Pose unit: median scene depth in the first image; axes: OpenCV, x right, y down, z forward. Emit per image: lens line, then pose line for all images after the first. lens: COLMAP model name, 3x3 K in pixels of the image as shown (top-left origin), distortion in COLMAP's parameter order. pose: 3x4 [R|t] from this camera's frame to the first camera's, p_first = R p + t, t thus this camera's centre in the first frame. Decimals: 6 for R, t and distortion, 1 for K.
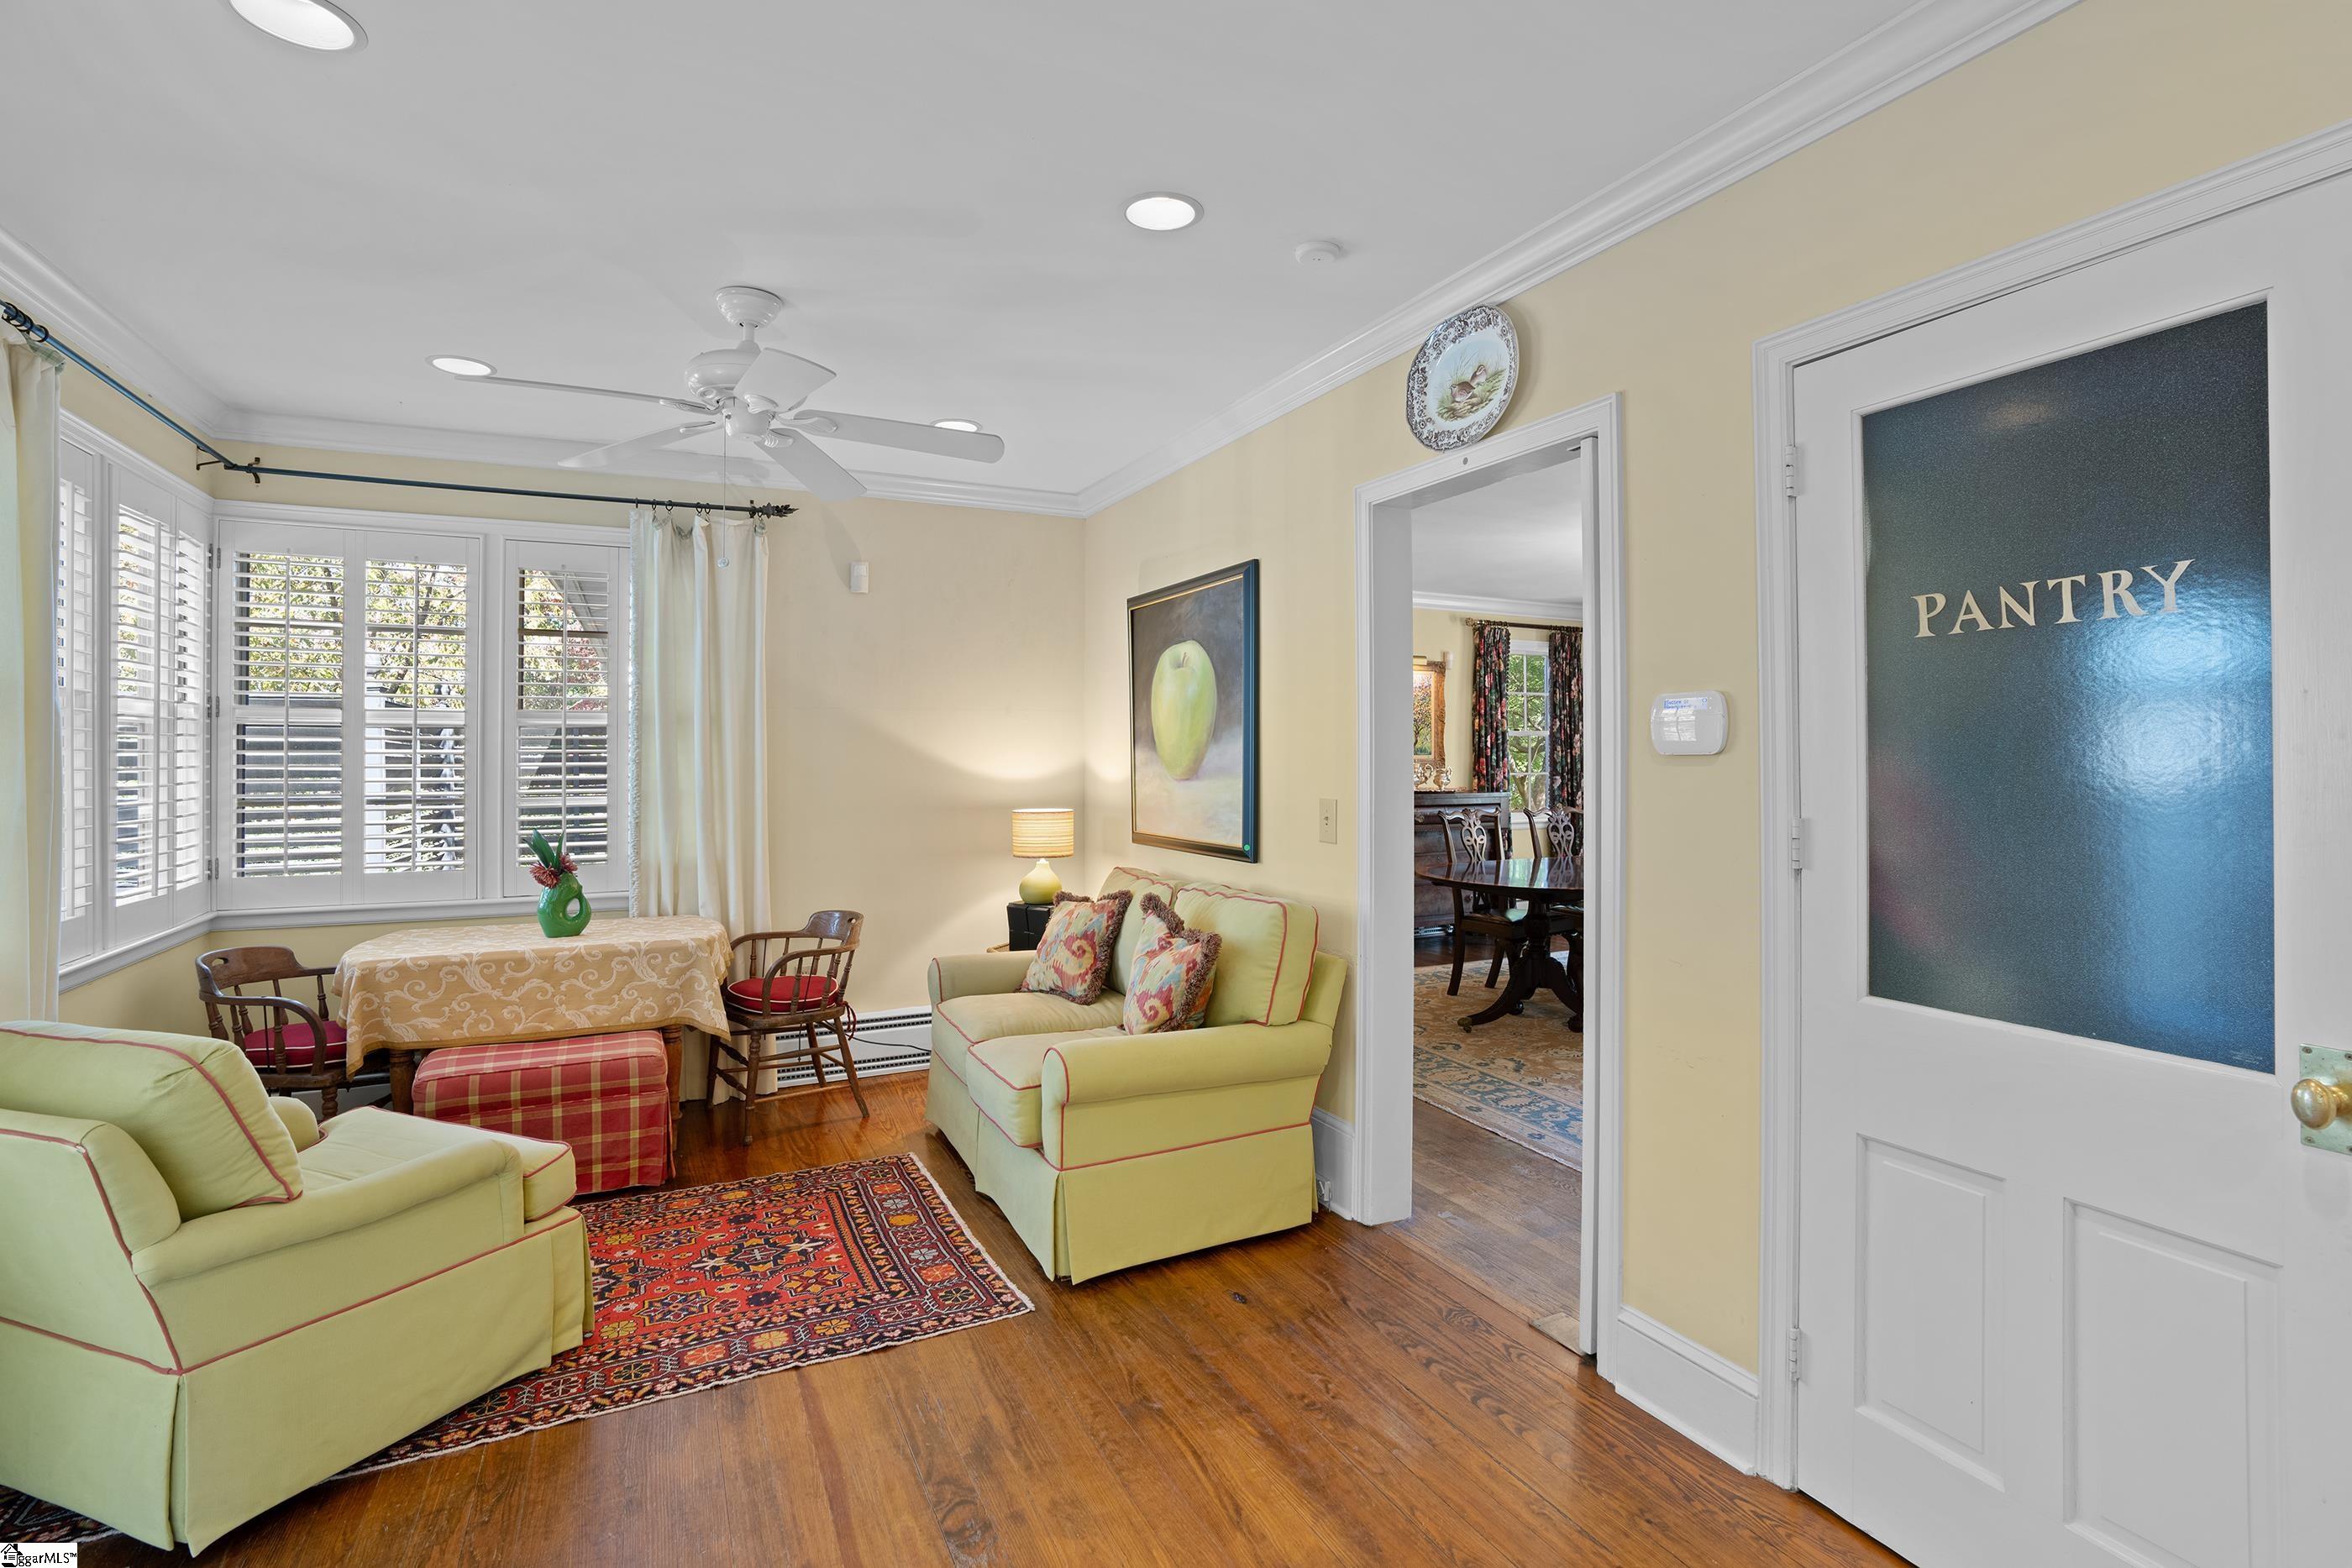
lens RADIAL K [[1089.6, 0, 1178.3], [0, 1089.6, 751.8], [0, 0, 1]] dist [-0.063011, 0.028113]
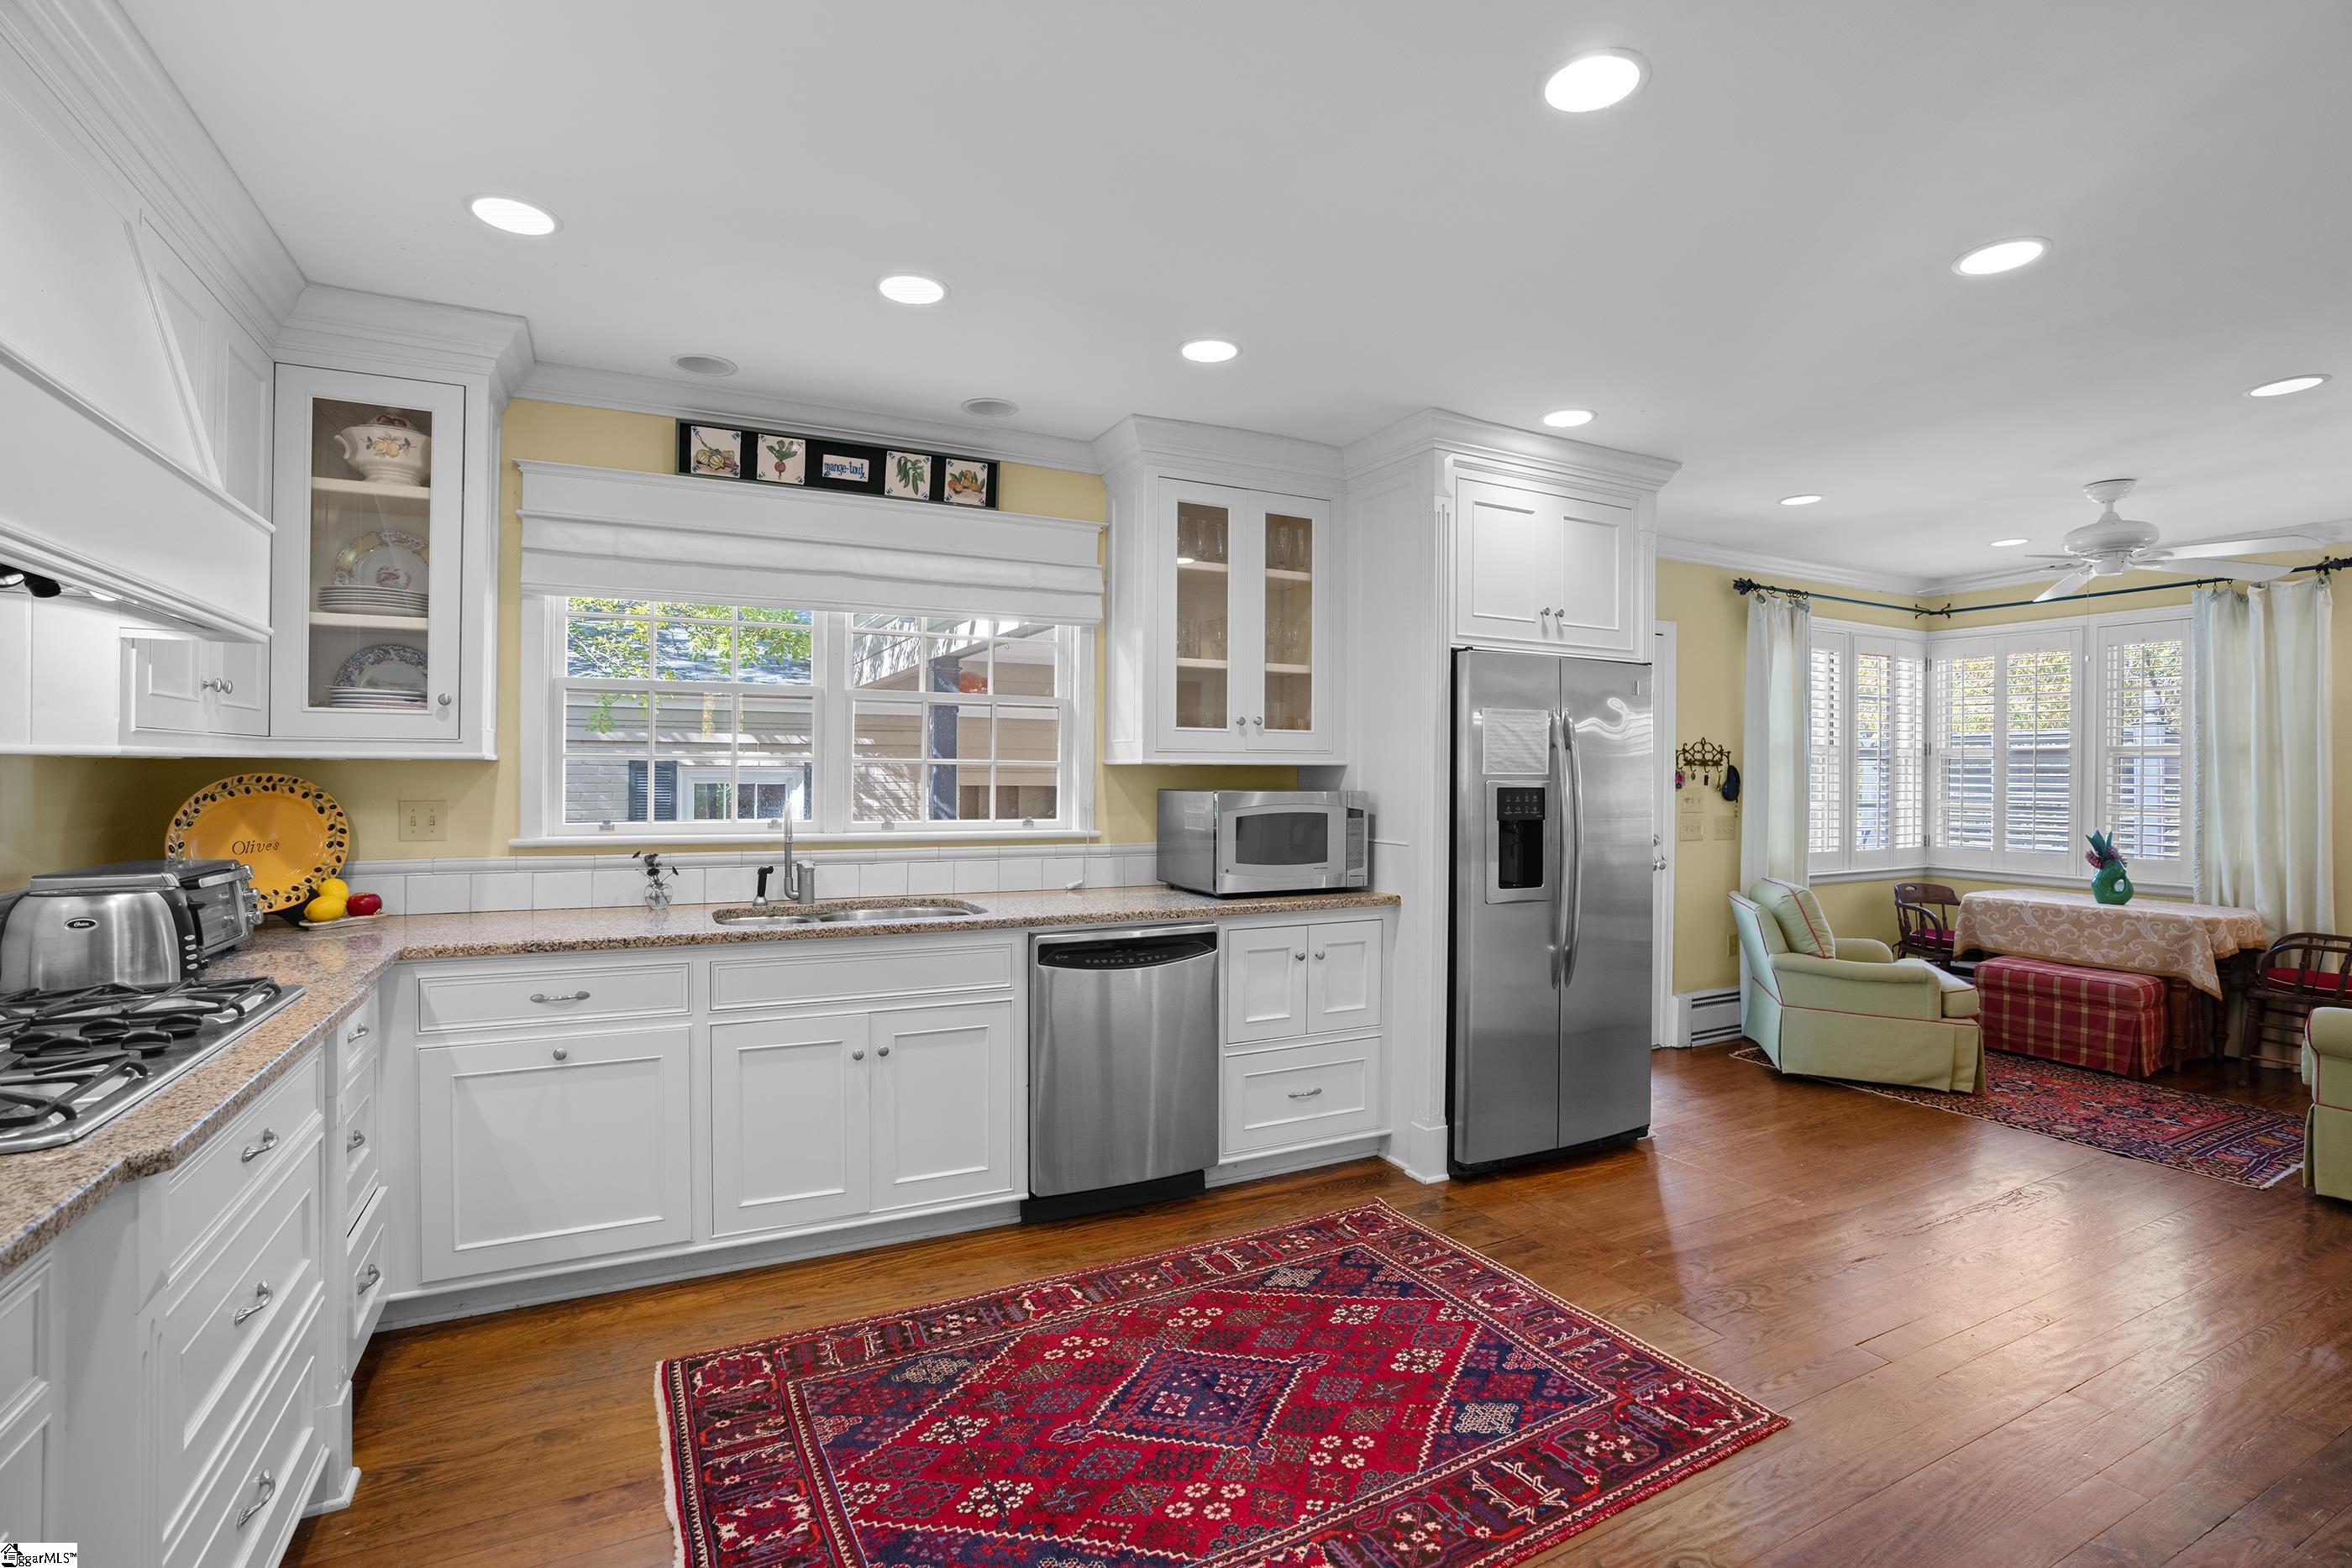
lens RADIAL K [[1083.8, 0, 1176.0], [0, 1083.8, 774.3], [0, 0, 1]] dist [-0.068397, 0.026879]
pose [[0.009713, 0.004153, -0.999944, 0.872224], [-0.004193, 0.999983, 0.004112, -0.002833], [0.999944, 0.004153, 0.009730, -0.291826]]
